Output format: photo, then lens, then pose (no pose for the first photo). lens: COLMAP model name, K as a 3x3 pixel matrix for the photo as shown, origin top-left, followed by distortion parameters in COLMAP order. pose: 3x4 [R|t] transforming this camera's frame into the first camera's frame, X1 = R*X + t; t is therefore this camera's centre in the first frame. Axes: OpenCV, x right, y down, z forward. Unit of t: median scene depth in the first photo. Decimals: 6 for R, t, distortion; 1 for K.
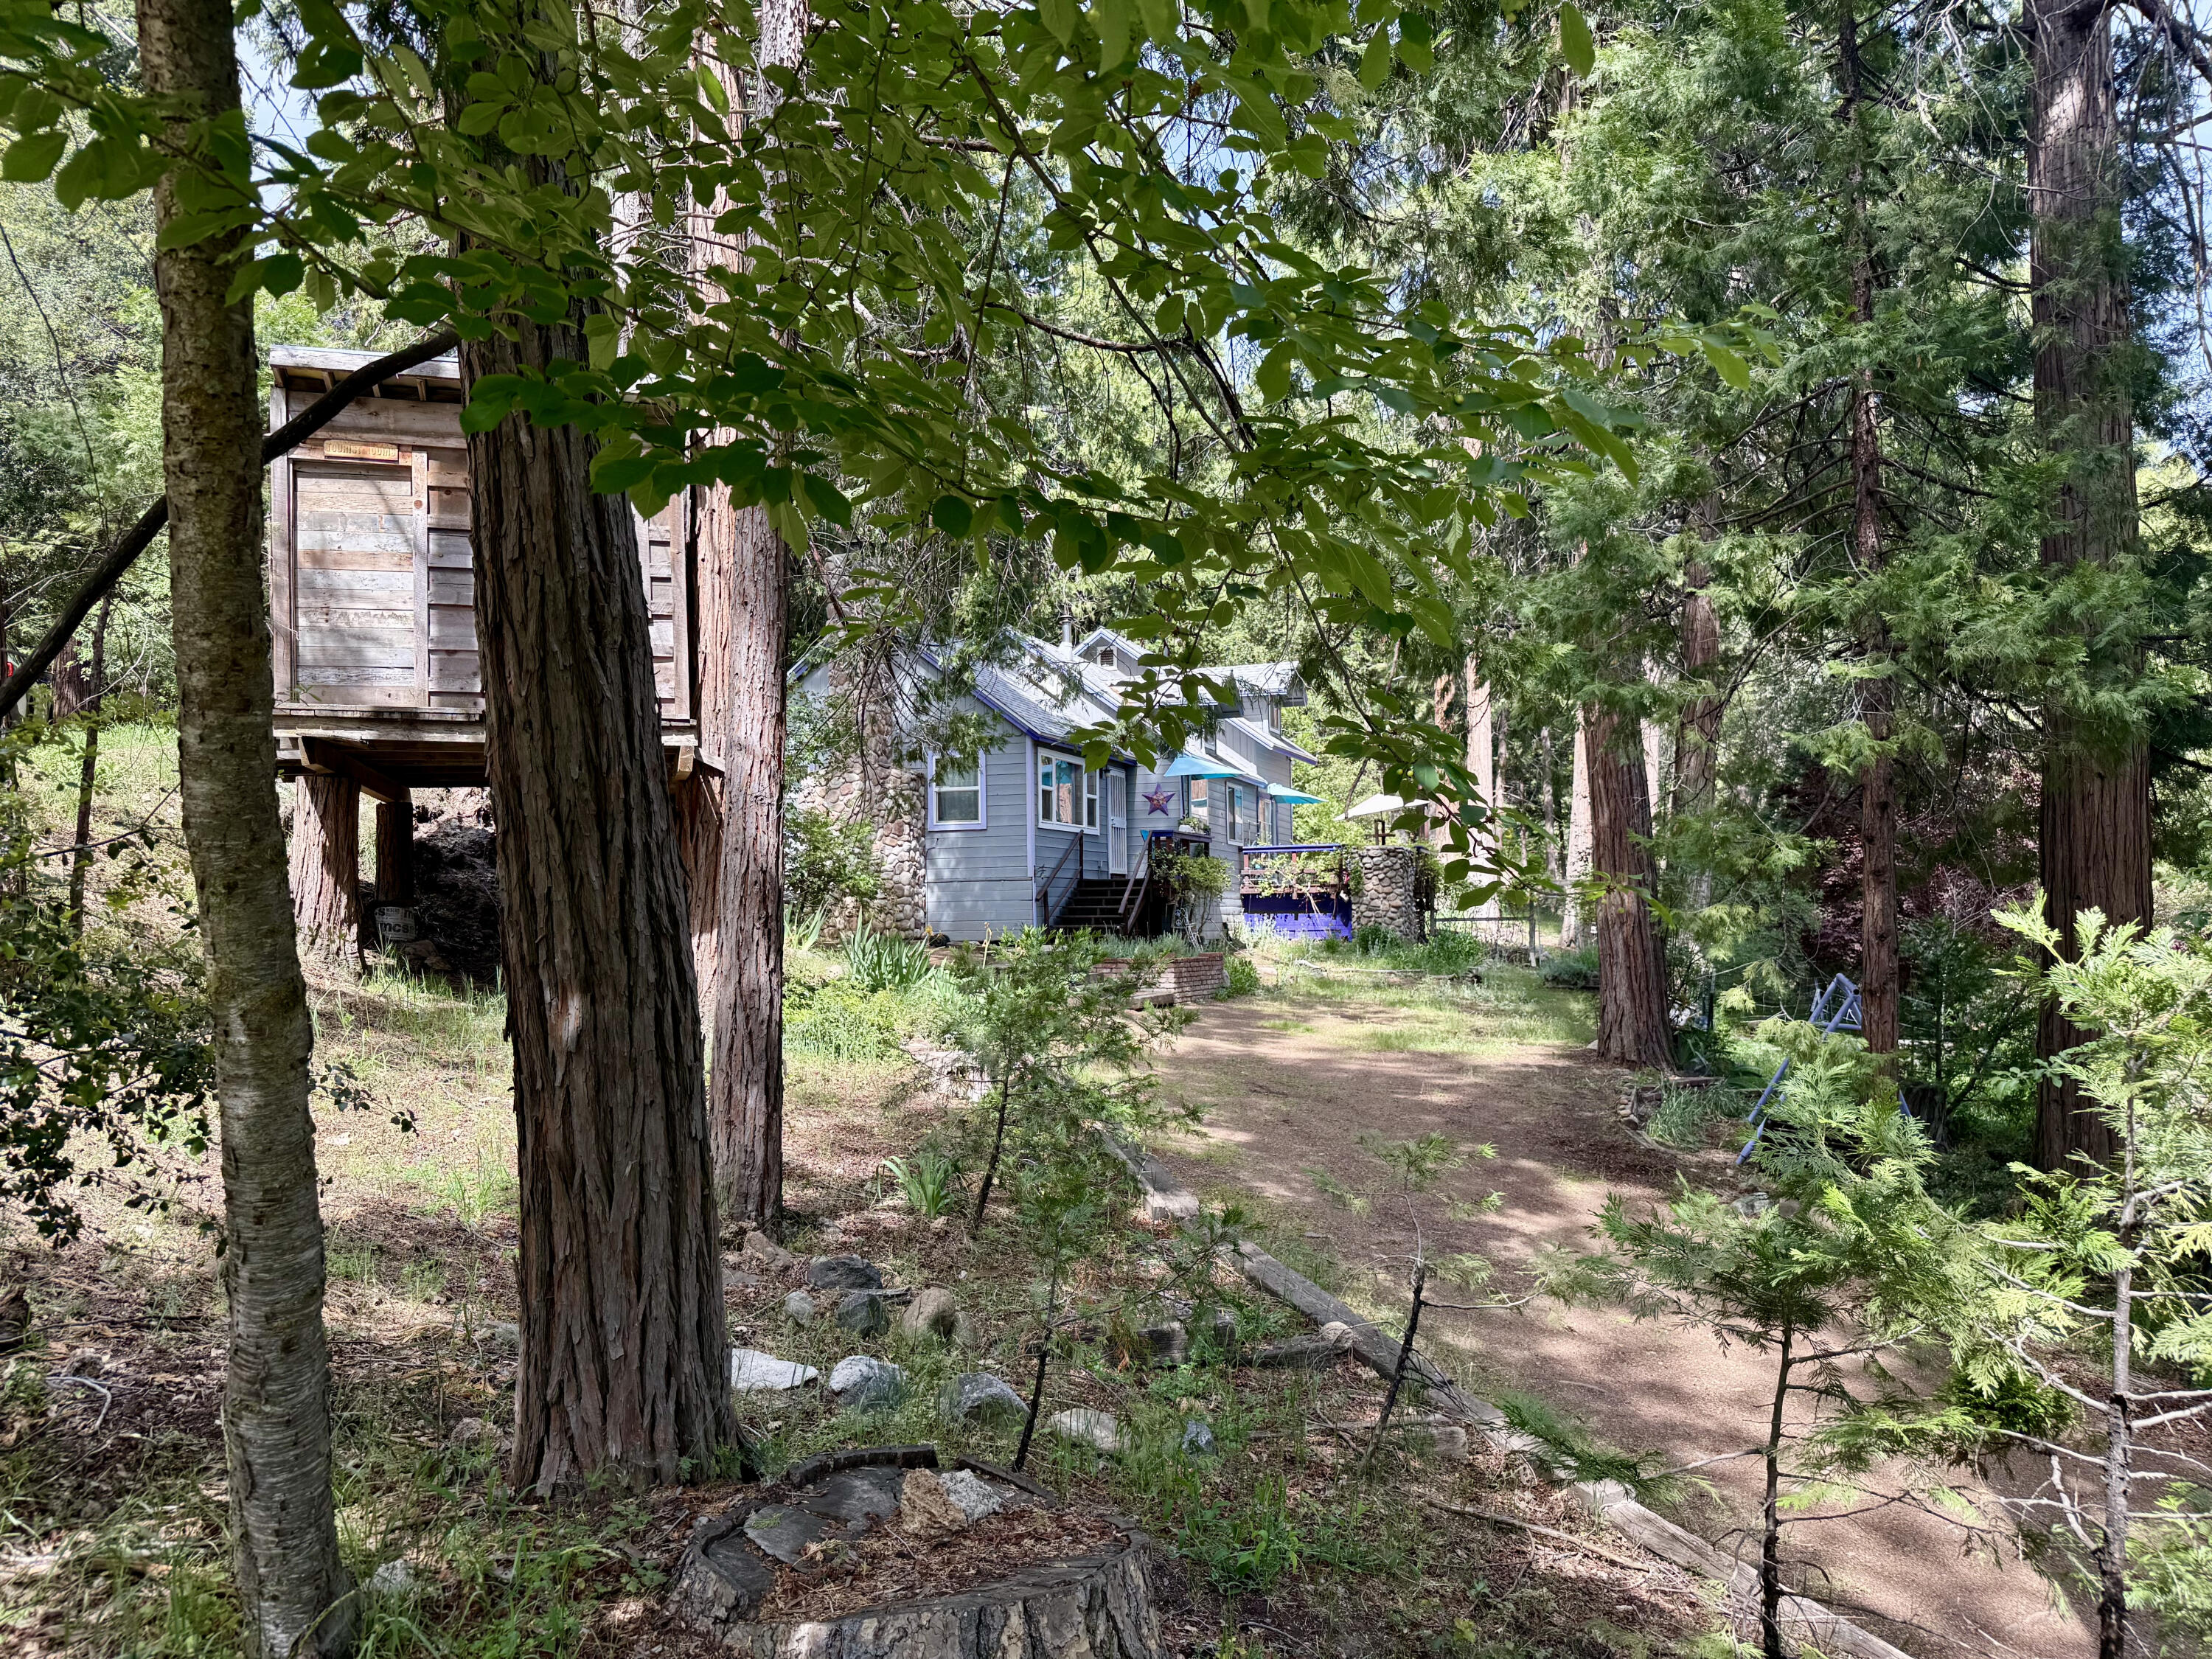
lens RADIAL K [[1567.0, 0, 1107.5], [0, 1567.0, 830.0], [0, 0, 1]] dist [0.005912, -0.000473]
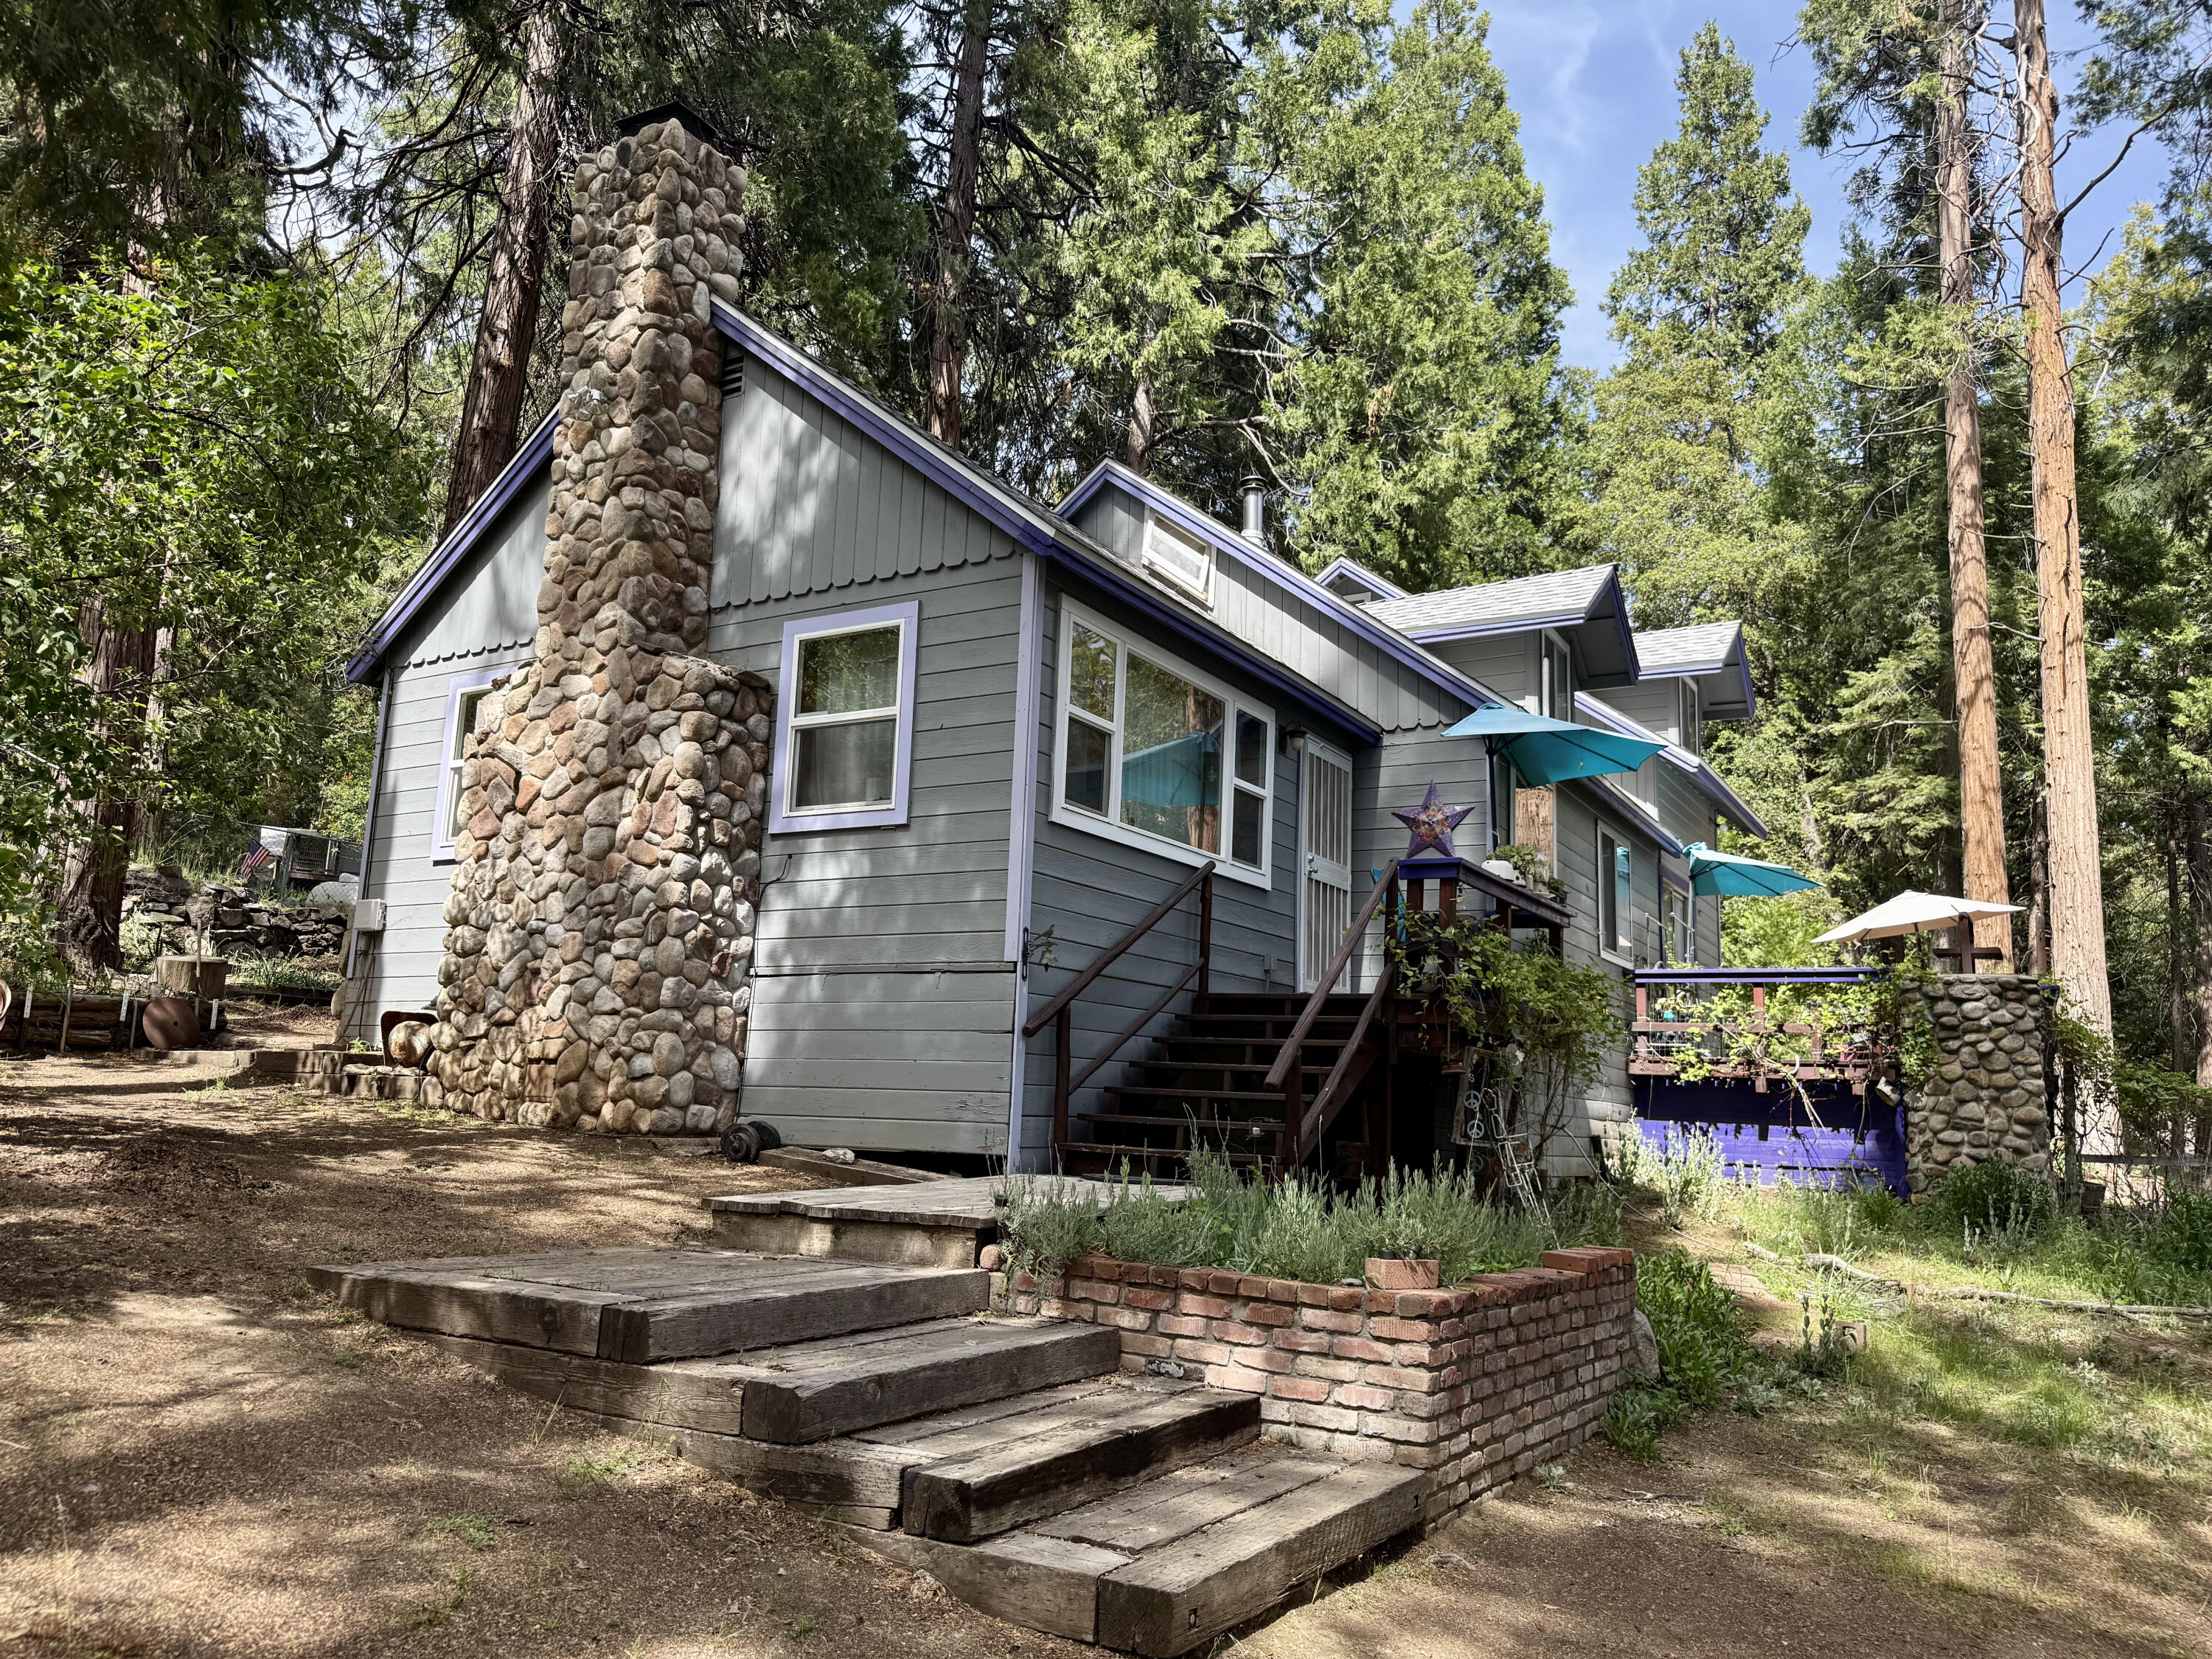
lens RADIAL K [[1567.0, 0, 1101.9], [0, 1567.0, 825.9], [0, 0, 1]] dist [0.005912, -0.000473]
pose [[0.978229, 0.015281, -0.206963, 0.033049], [-0.042047, 0.991195, -0.125557, 0.036861], [0.203222, 0.131526, 0.970259, 0.590526]]
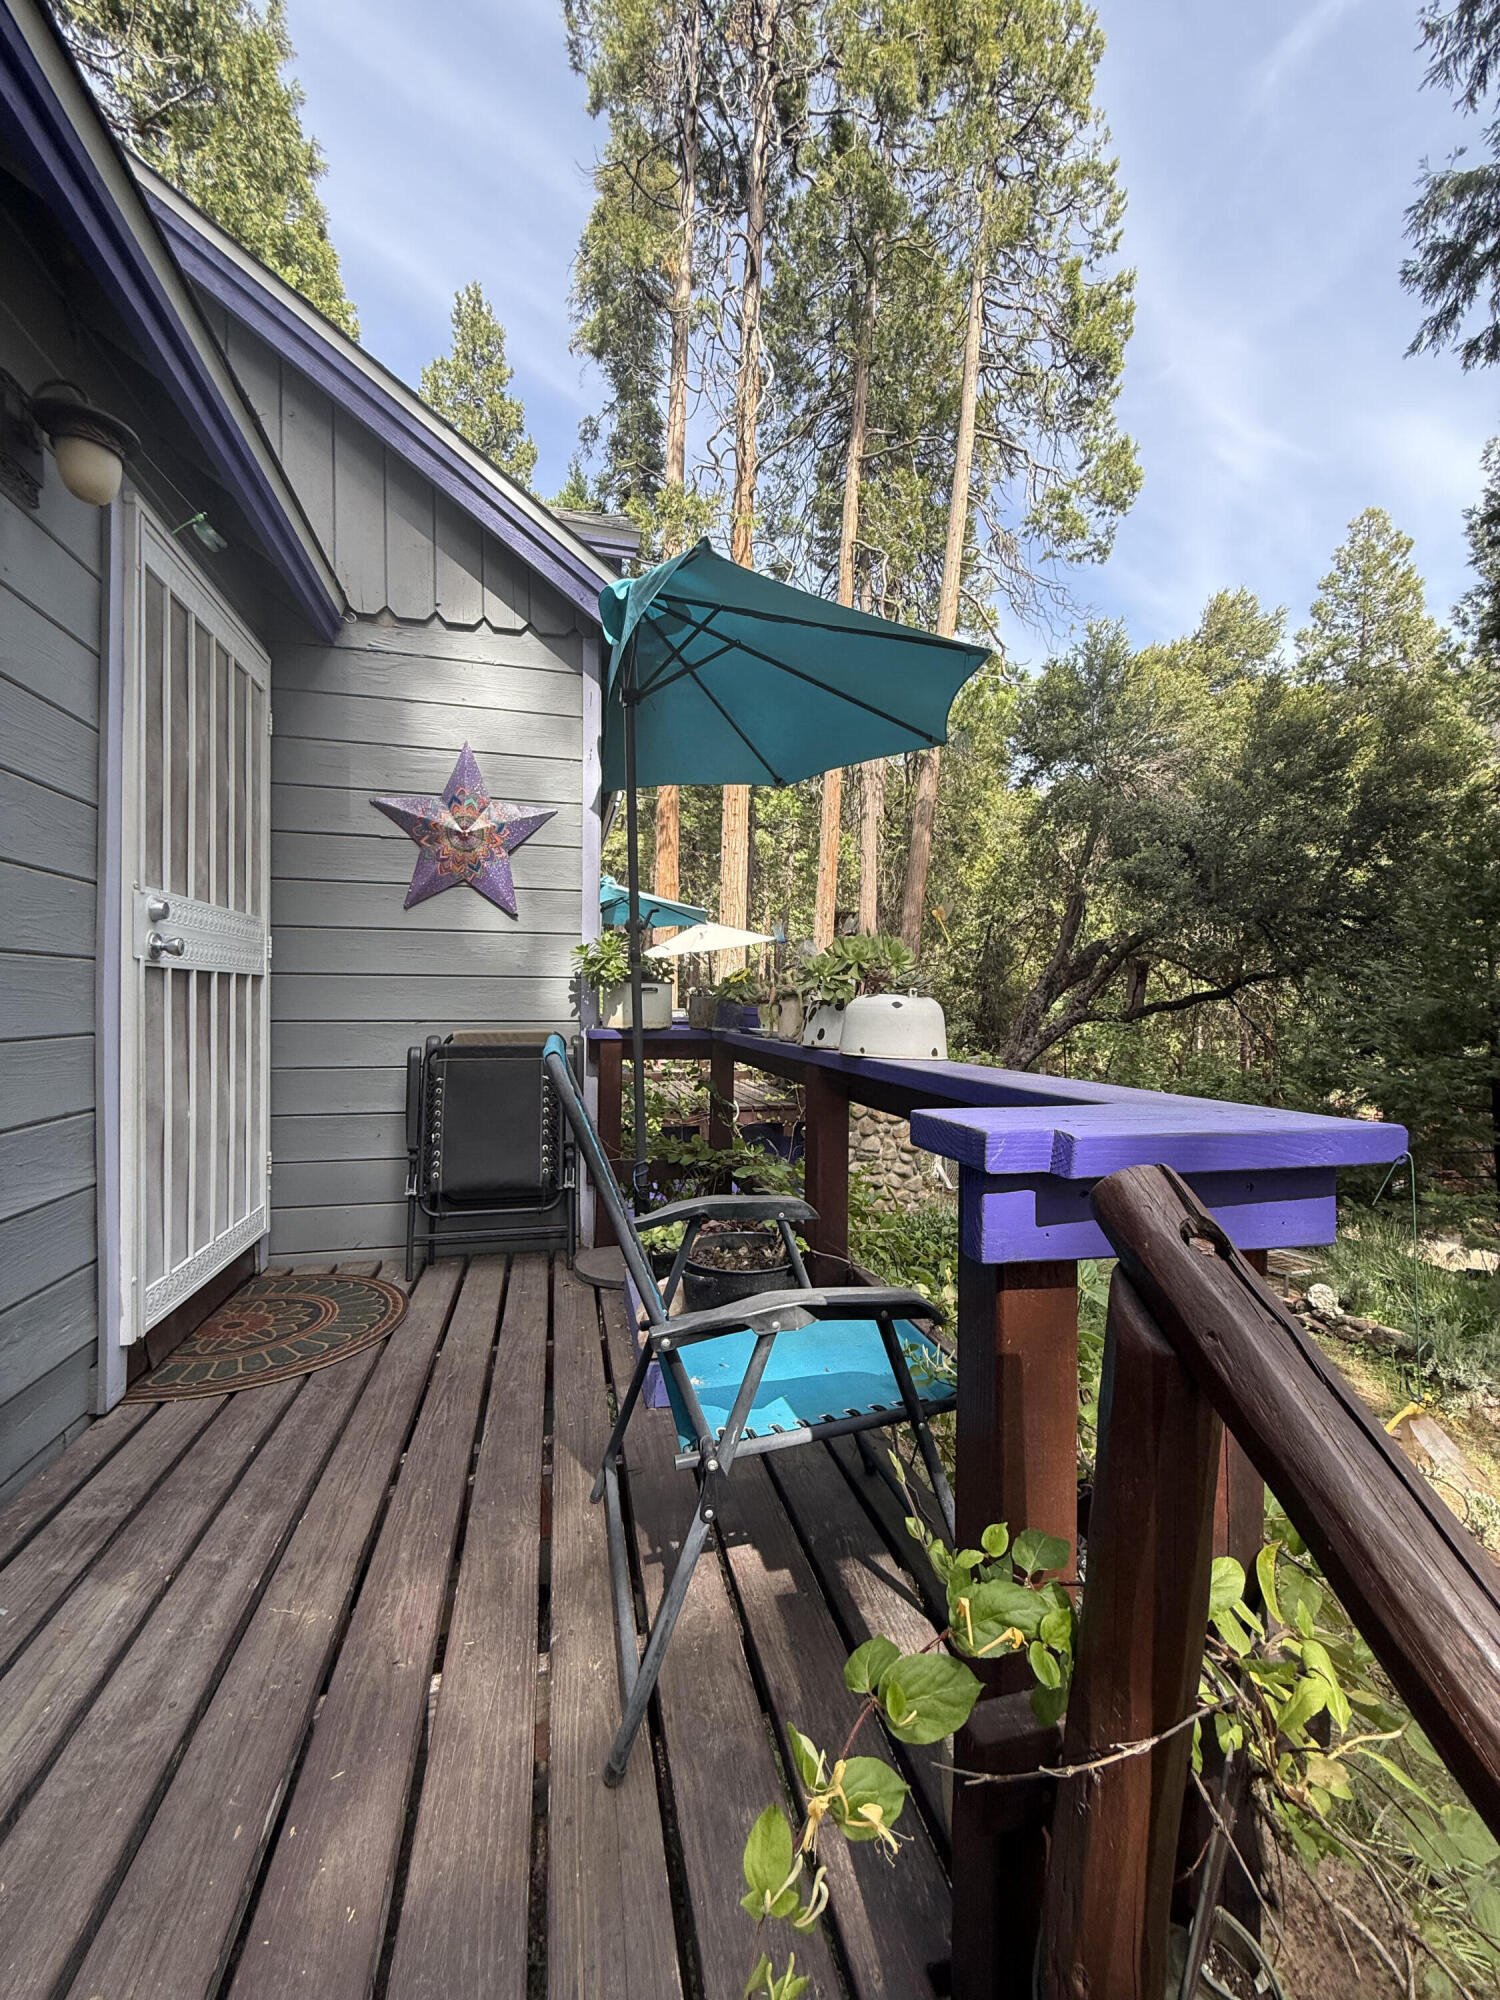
lens RADIAL K [[801.7, 0, 753.1], [0, 801.7, 1001.7], [0, 0, 1]] dist [0.001262, -0.000071]
pose [[0.836018, 0.020353, 0.548324, 0.007941], [-0.046665, 0.998329, 0.034093, -0.003462], [-0.546714, -0.054090, 0.835571, 0.902705]]
